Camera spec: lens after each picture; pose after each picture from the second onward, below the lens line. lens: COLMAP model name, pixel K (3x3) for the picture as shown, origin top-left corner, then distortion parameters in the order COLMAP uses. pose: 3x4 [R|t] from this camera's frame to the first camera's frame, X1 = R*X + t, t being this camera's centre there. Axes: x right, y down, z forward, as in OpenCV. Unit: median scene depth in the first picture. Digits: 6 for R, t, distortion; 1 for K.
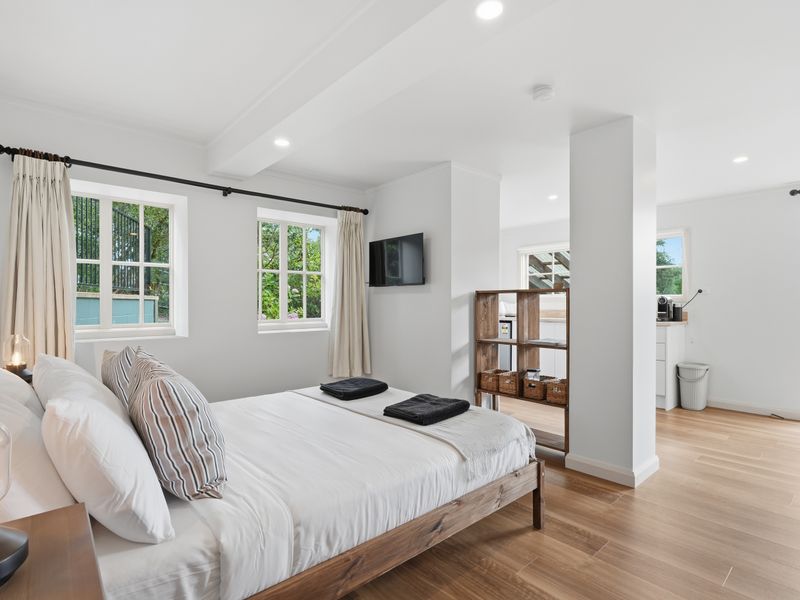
lens RADIAL K [[405.2, 0, 398.4], [0, 405.2, 306.3], [0, 0, 1]] dist [0.002956, 0.000303]
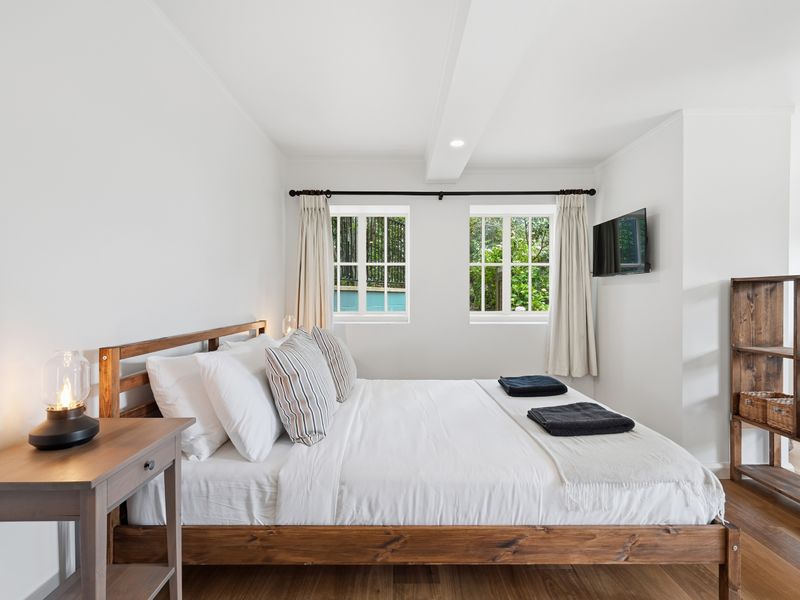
lens RADIAL K [[403.7, 0, 400.0], [0, 403.7, 300.0], [0, 0, 1]] dist [0.001012, -0.000069]
pose [[0.766020, 0.008483, -0.642761, 0.257867], [-0.007945, 0.999961, 0.003729, 0.002563], [0.642768, 0.002250, 0.766058, 0.090459]]
